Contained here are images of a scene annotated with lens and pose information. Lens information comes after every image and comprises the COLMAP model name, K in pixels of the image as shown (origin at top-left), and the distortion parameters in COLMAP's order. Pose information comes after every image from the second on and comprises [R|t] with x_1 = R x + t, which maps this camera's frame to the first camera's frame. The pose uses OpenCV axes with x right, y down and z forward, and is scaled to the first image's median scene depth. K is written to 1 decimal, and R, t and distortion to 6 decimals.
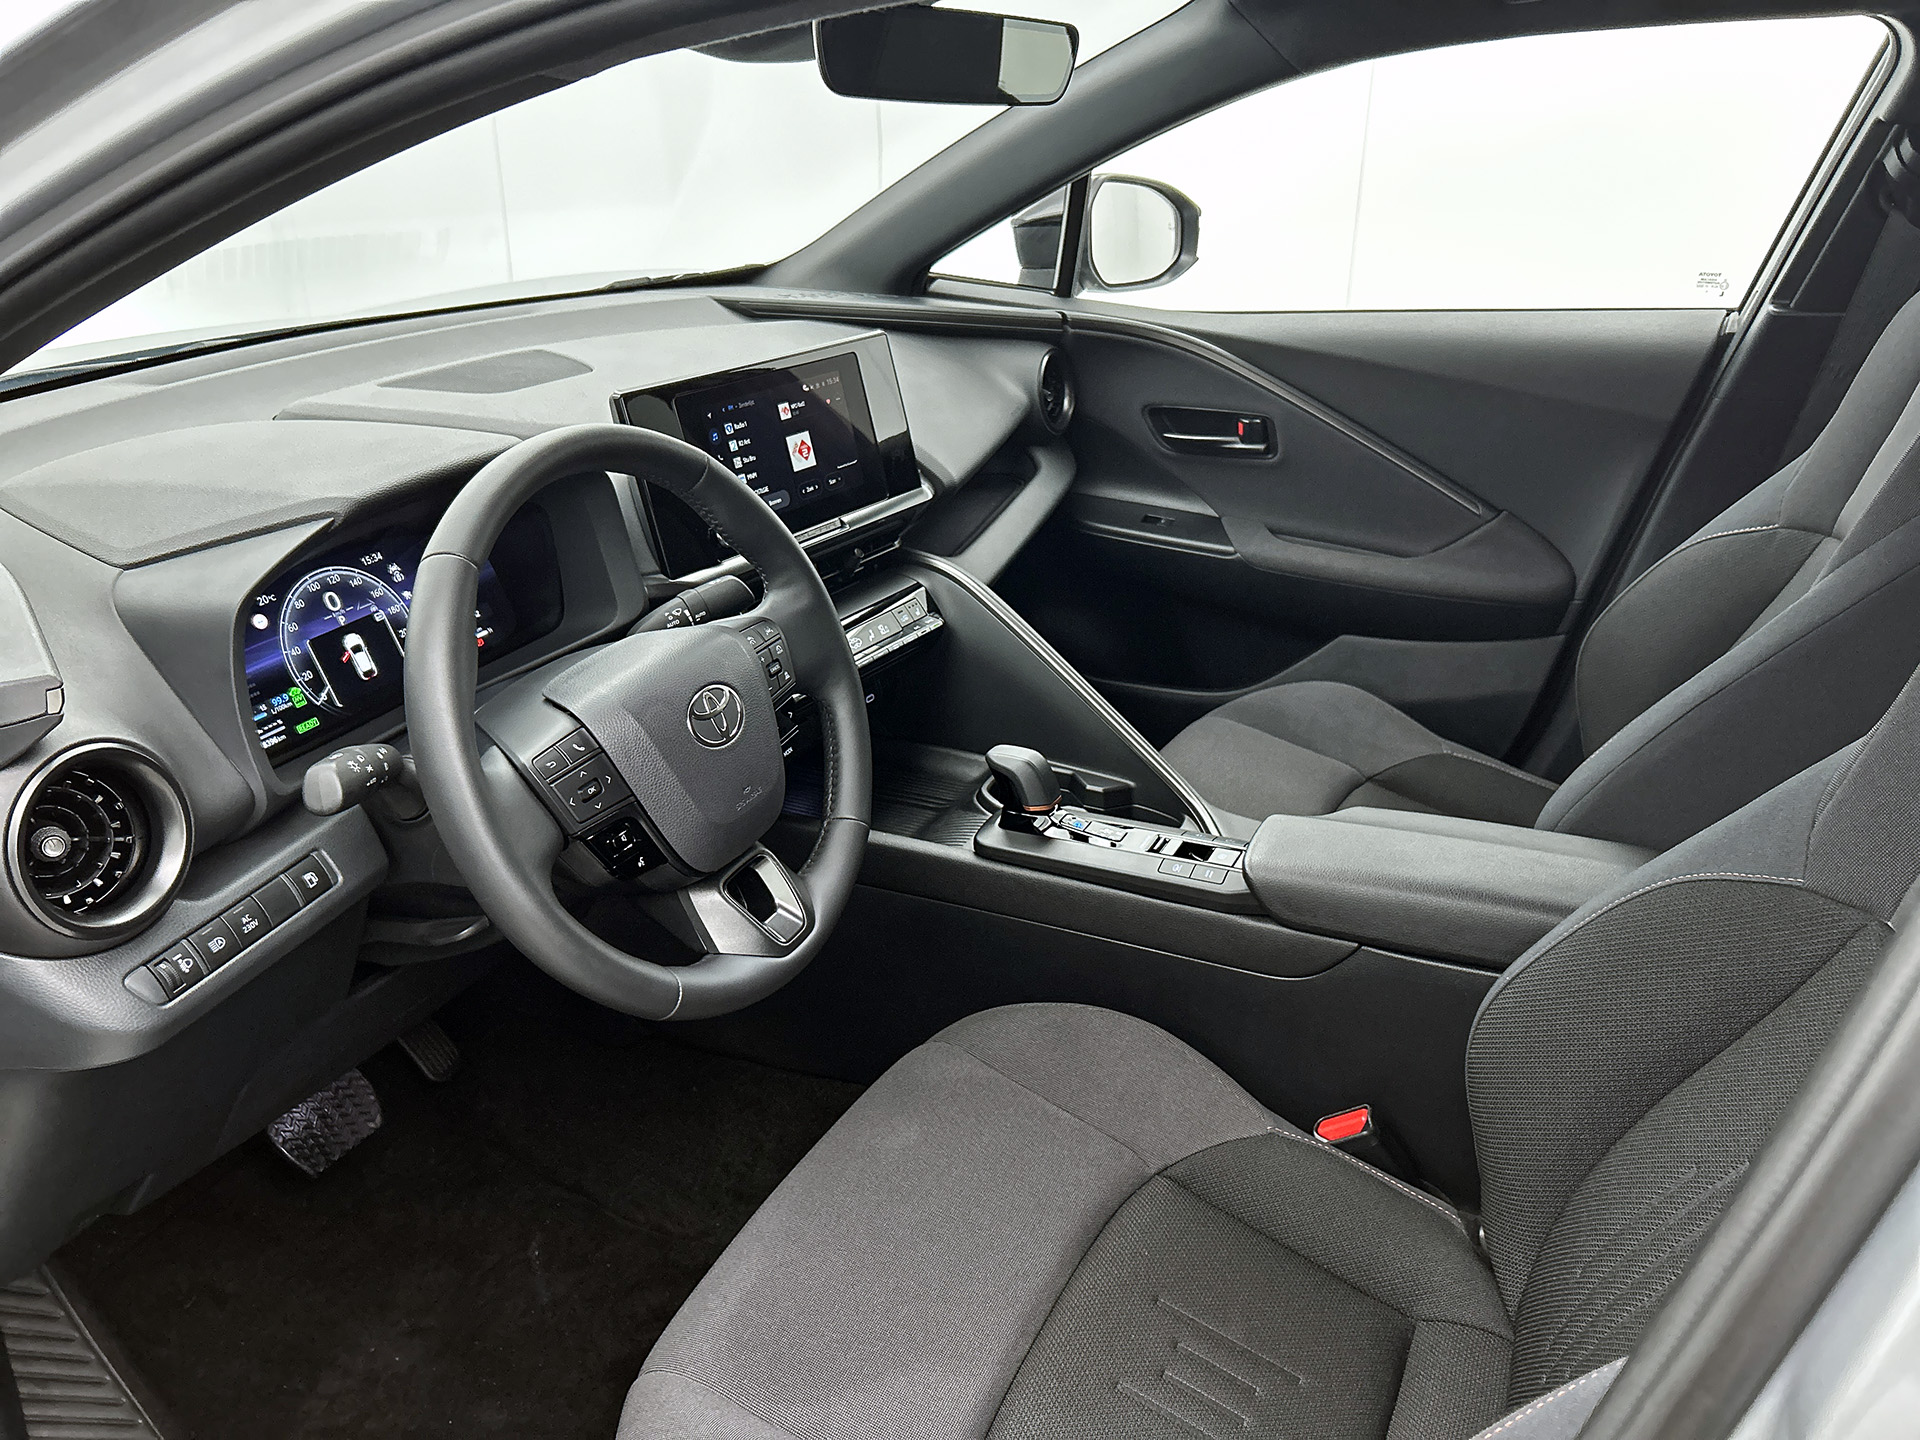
lens RADIAL K [[1480.1, 0, 978.5], [0, 1480.1, 713.2], [0, 0, 1]] dist [0.013663, -0.029837]
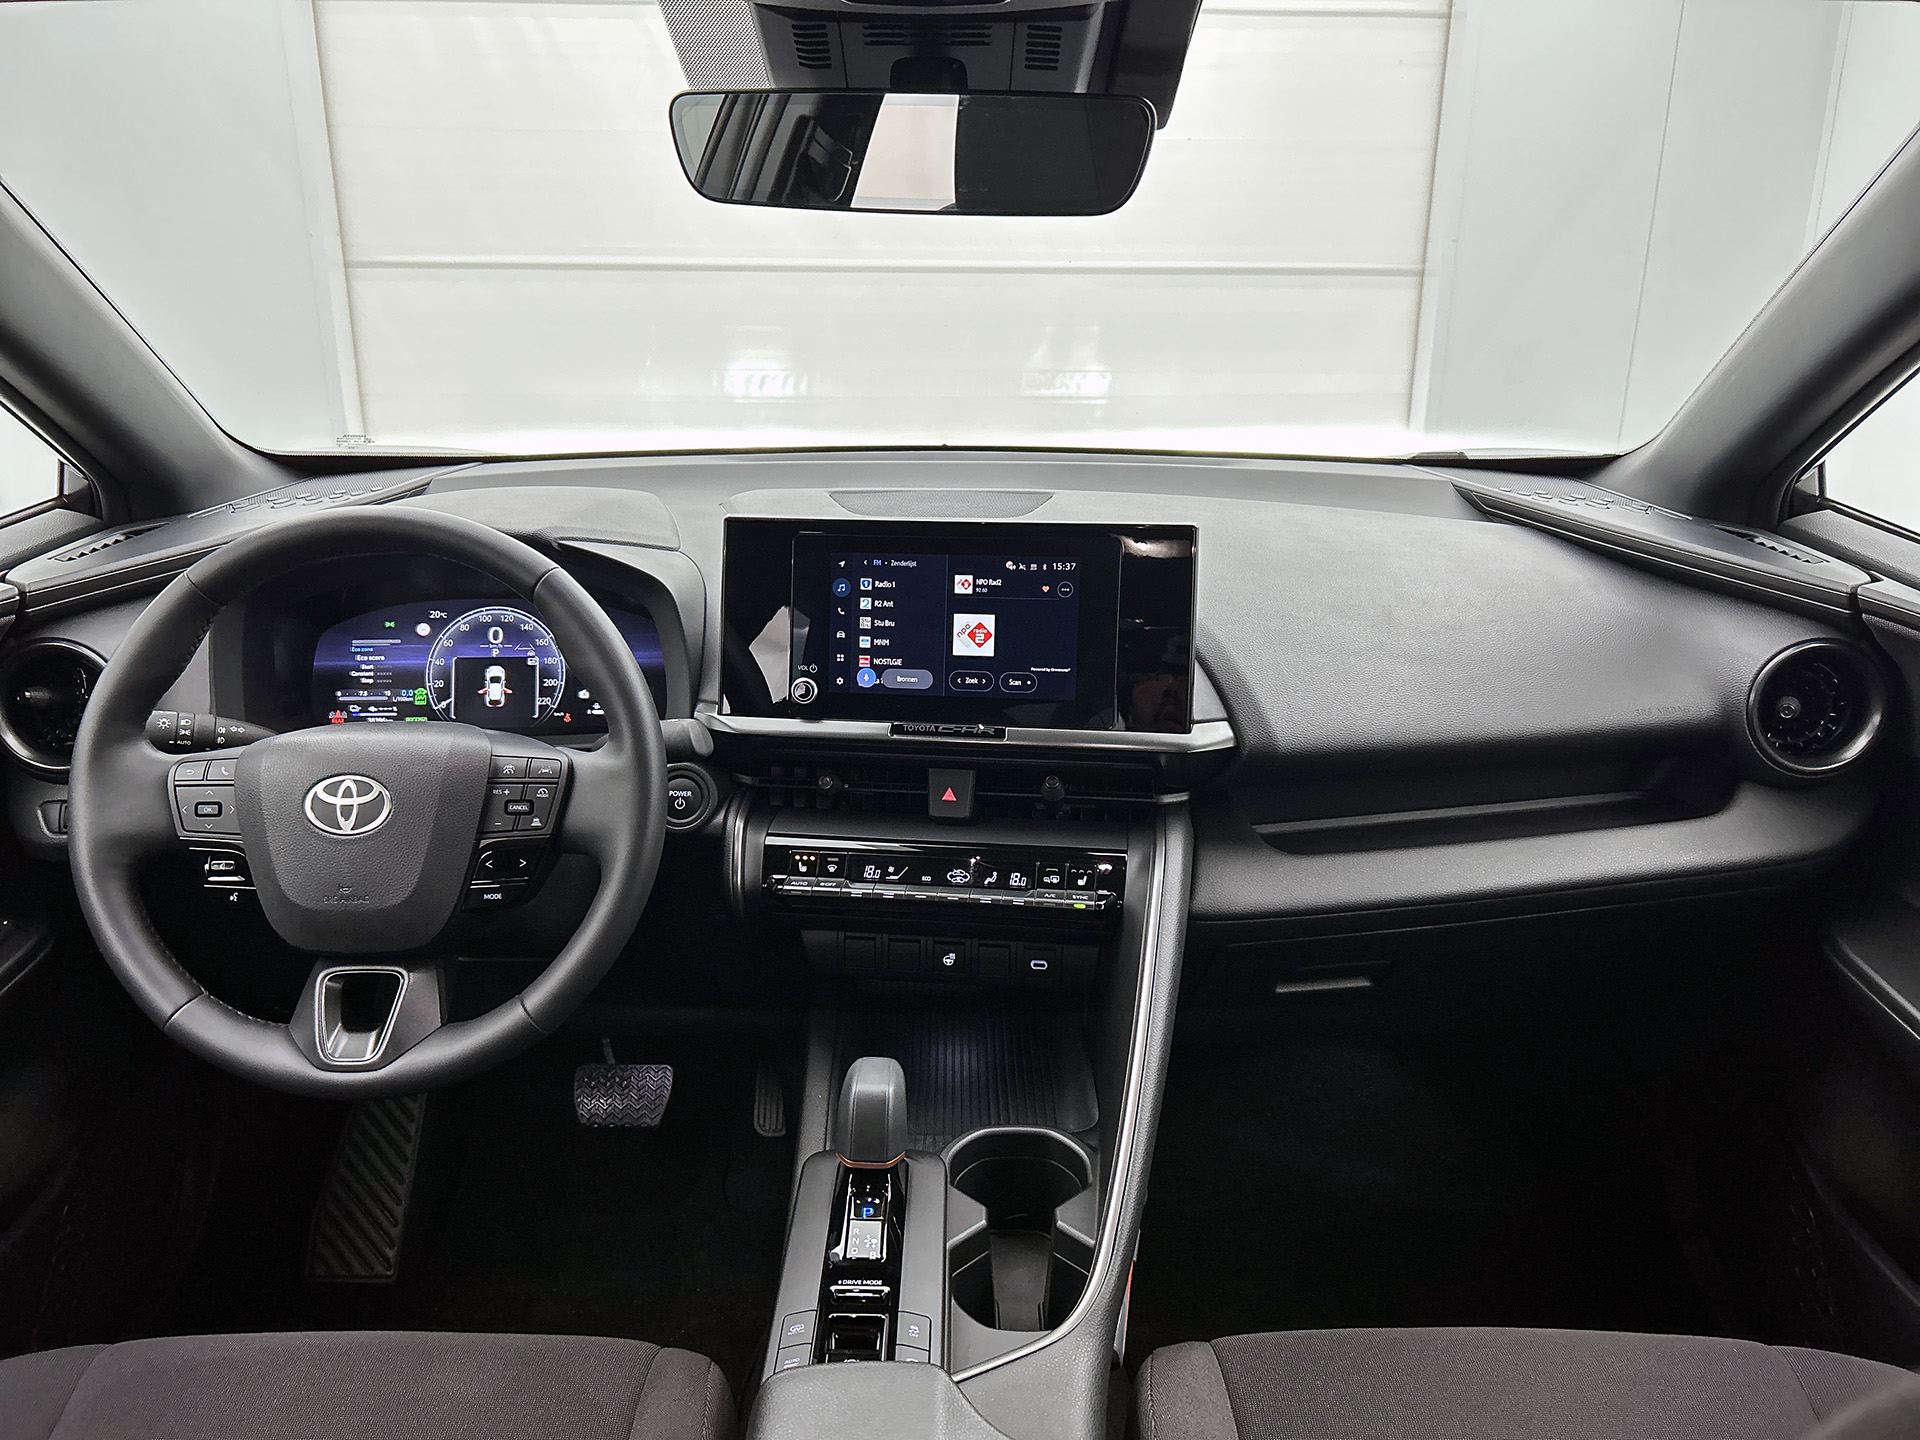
lens RADIAL K [[1480.1, 0, 952.7], [0, 1480.1, 715.5], [0, 0, 1]] dist [0.013663, -0.029837]
pose [[0.433355, 0.272378, -0.859077, 0.733810], [-0.360466, 0.926051, 0.111779, -0.273757], [0.825995, 0.261228, 0.499491, 0.719455]]
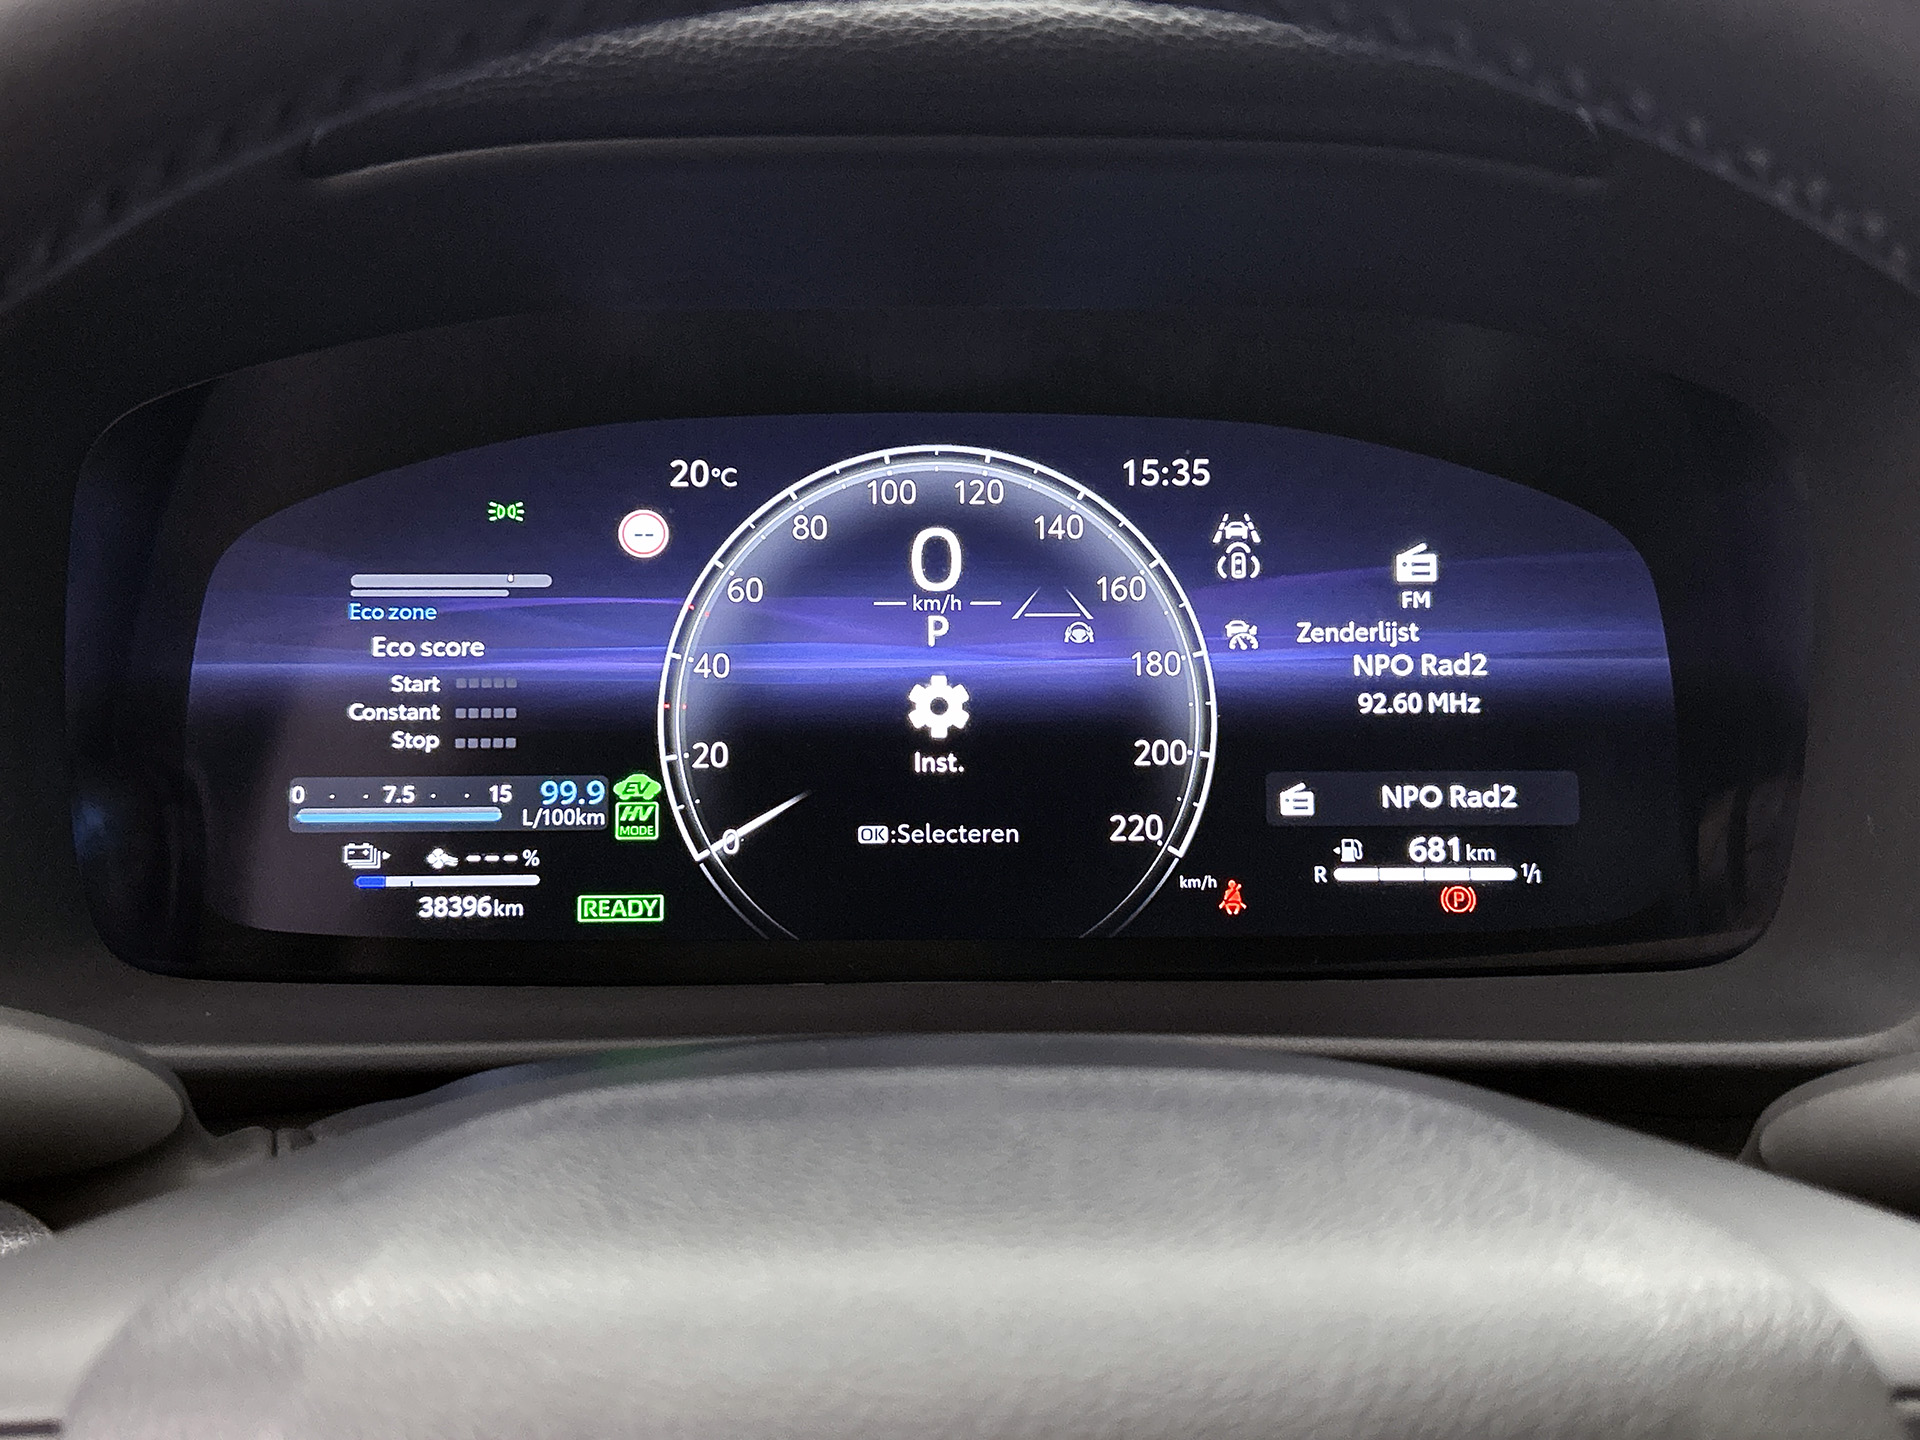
lens RADIAL K [[2299.9, 0, 959.8], [0, 2299.9, 723.8], [0, 0, 1]] dist [0.109266, 0.000000]
pose [[0.453747, 0.275879, -0.847351, -0.042792], [-0.369870, 0.923403, 0.102578, -0.092372], [0.810746, 0.266866, 0.521031, 0.766641]]
